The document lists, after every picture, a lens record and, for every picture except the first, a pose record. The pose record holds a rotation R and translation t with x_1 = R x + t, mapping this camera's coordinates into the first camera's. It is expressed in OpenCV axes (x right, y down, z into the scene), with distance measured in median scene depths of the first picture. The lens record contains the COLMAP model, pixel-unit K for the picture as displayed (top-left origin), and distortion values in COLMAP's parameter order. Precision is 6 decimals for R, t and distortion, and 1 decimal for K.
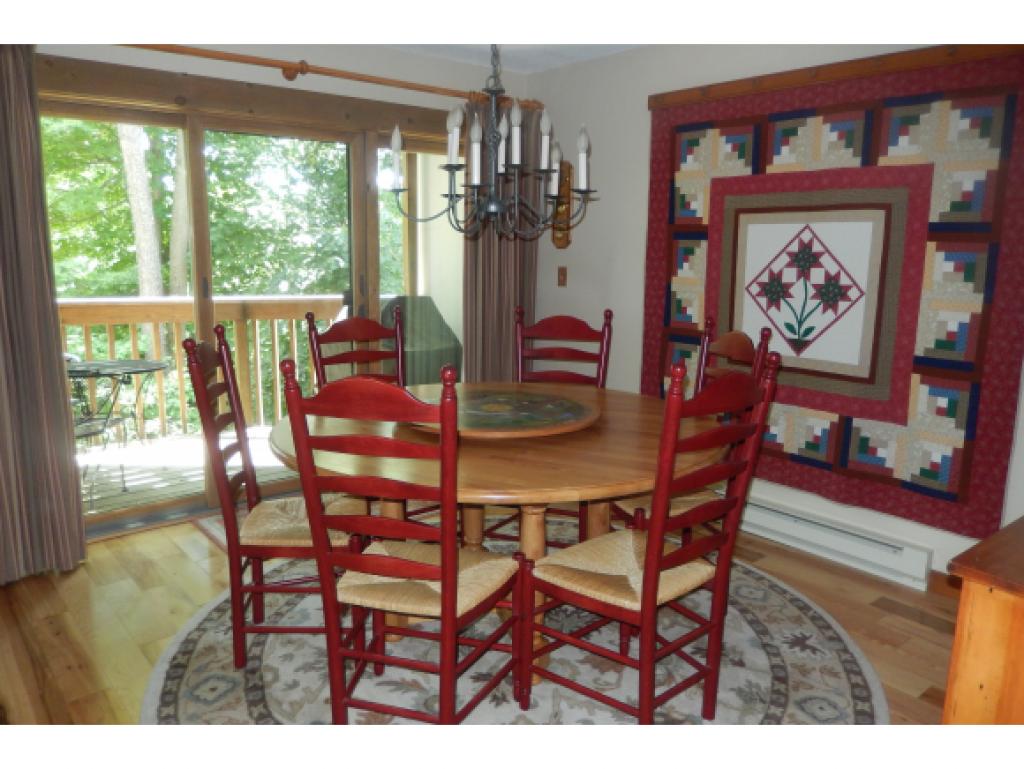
lens RADIAL K [[758.2, 0, 503.6], [0, 758.2, 373.7], [0, 0, 1]] dist [0.002494, -0.008122]
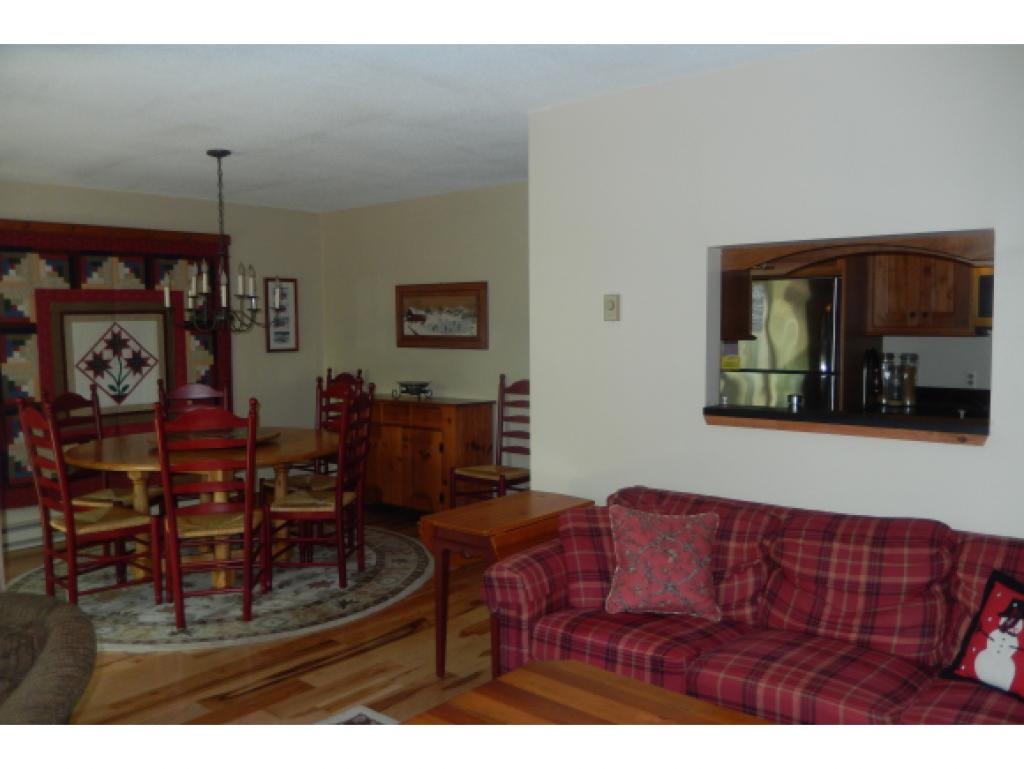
lens RADIAL K [[822.1, 0, 510.4], [0, 822.1, 370.1], [0, 0, 1]] dist [-0.032880, 0.008184]
pose [[-0.153329, -0.066334, 0.985946, -1.389089], [0.183292, 0.978521, 0.094339, -0.105405], [-0.971027, 0.195181, -0.137877, 0.440048]]
